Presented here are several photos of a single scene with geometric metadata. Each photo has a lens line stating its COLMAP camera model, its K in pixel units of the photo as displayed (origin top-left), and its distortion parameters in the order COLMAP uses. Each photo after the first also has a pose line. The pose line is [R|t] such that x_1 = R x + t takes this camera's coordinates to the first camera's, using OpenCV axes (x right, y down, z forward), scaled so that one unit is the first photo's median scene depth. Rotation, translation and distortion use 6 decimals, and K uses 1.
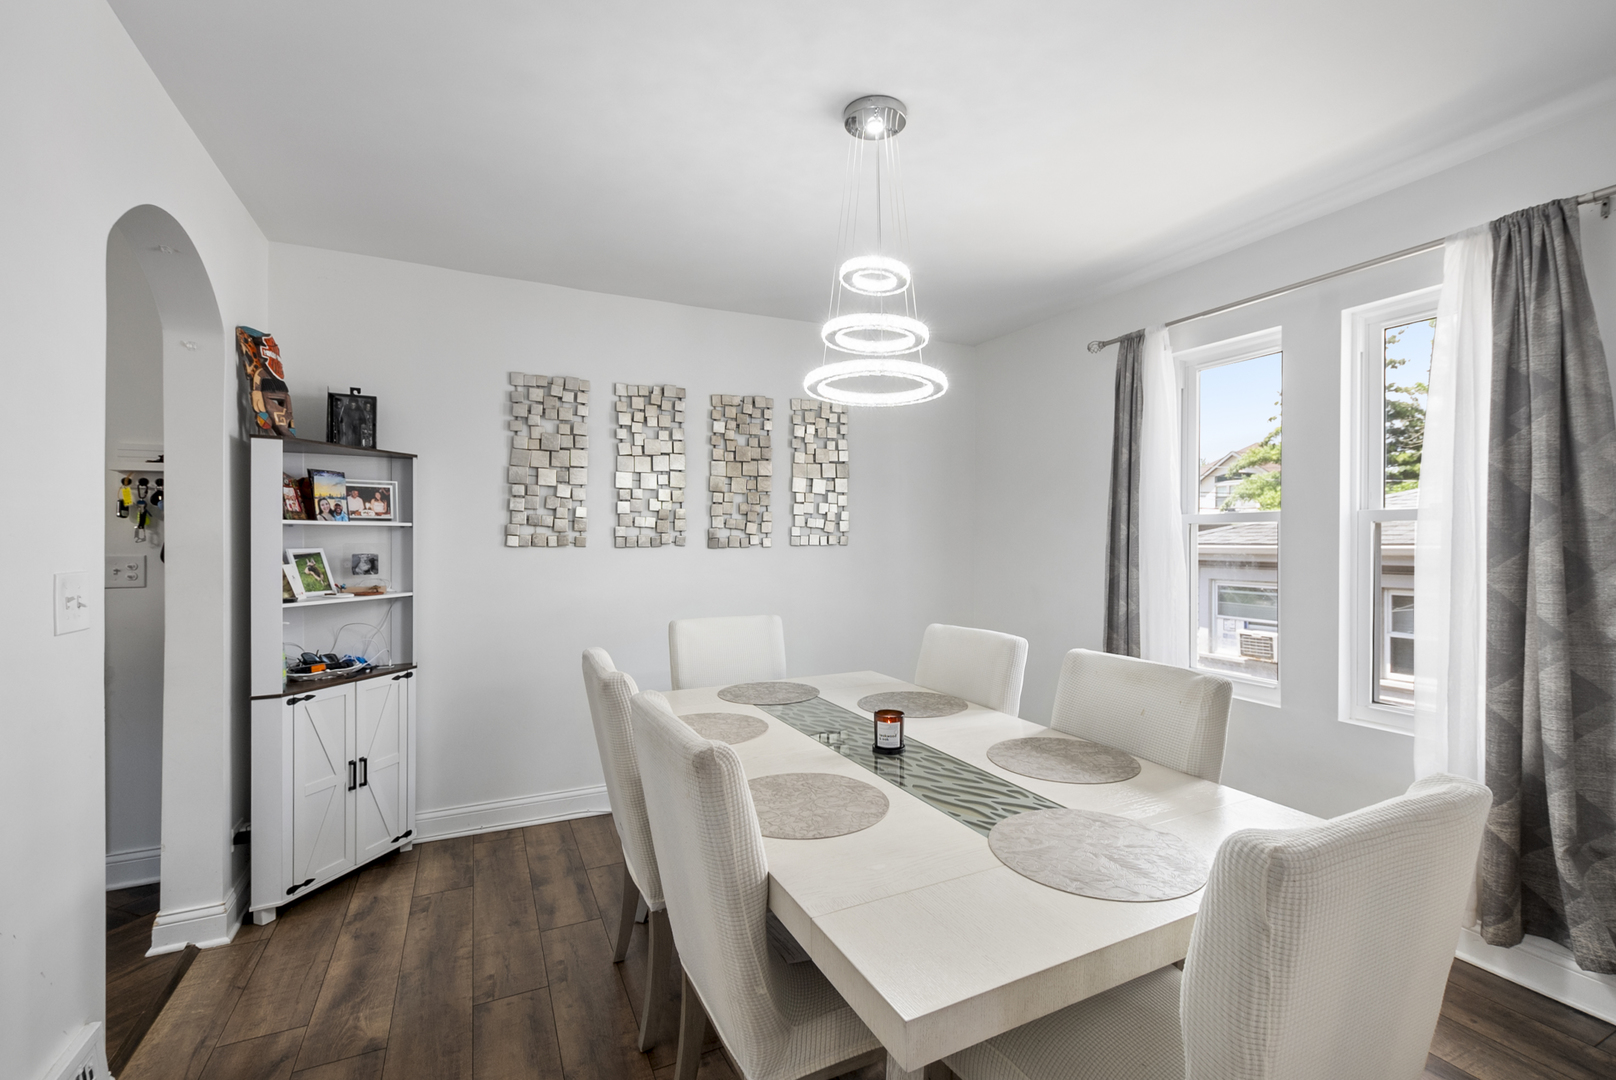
lens RADIAL K [[721.4, 0, 822.6], [0, 721.4, 550.3], [0, 0, 1]] dist [0.007625, -0.002373]
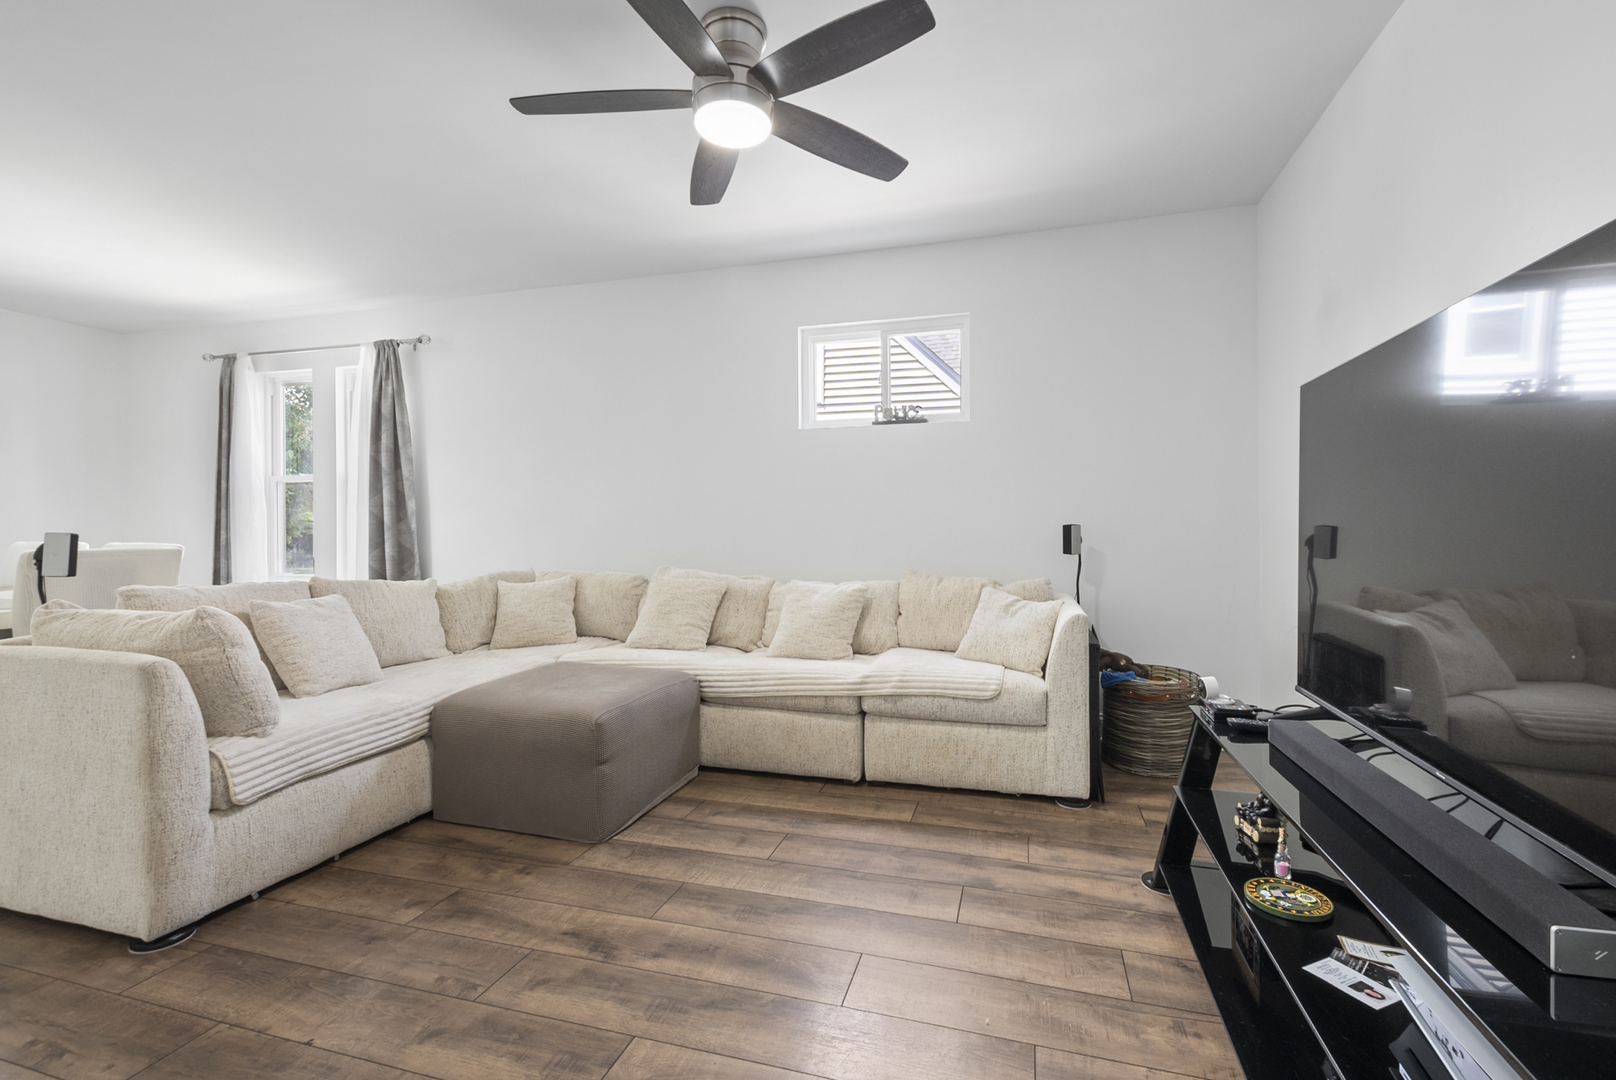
lens RADIAL K [[721.4, 0, 808.5], [0, 721.4, 538.9], [0, 0, 1]] dist [0.007625, -0.002373]
pose [[0.680565, -0.006682, 0.732657, 0.154588], [0.009742, 0.999953, 0.000070, 0.108108], [-0.732623, 0.007090, 0.680598, -1.018844]]
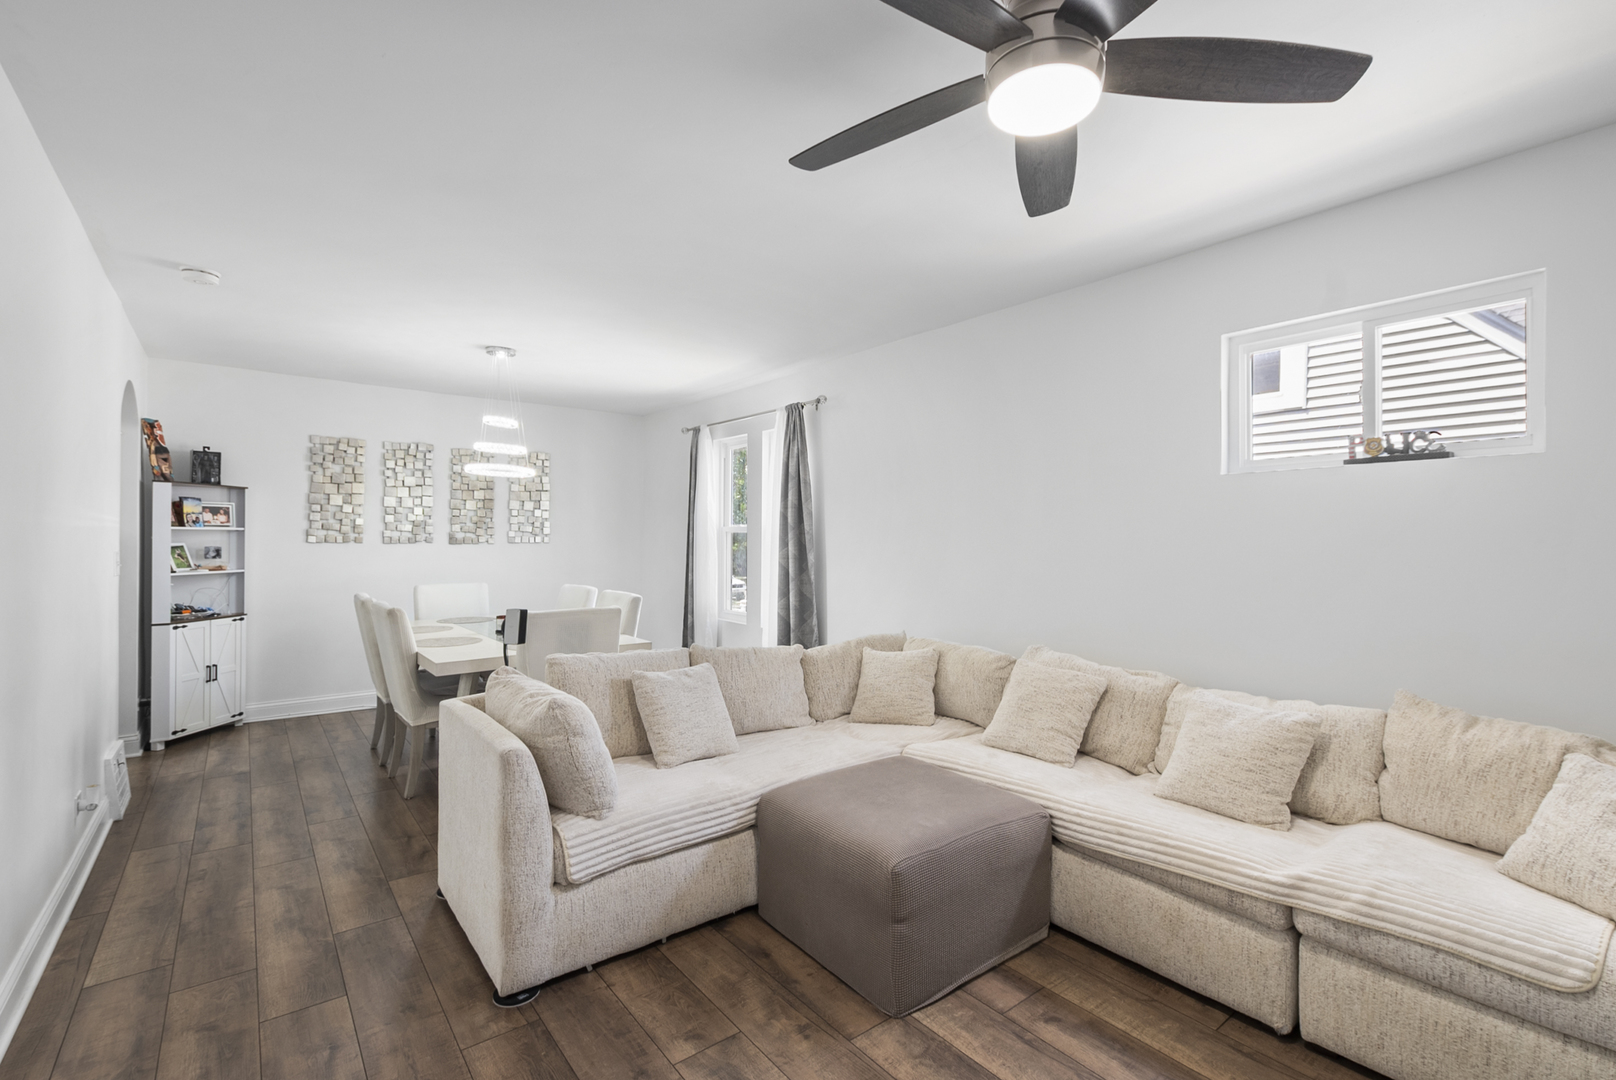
lens RADIAL K [[721.4, 0, 816.6], [0, 721.4, 545.4], [0, 0, 1]] dist [0.007625, -0.002373]
pose [[0.976202, 0.003025, 0.216842, 0.366850], [-0.001464, 0.999972, -0.007357, 0.012944], [-0.216858, 0.006864, 0.976179, -0.938612]]
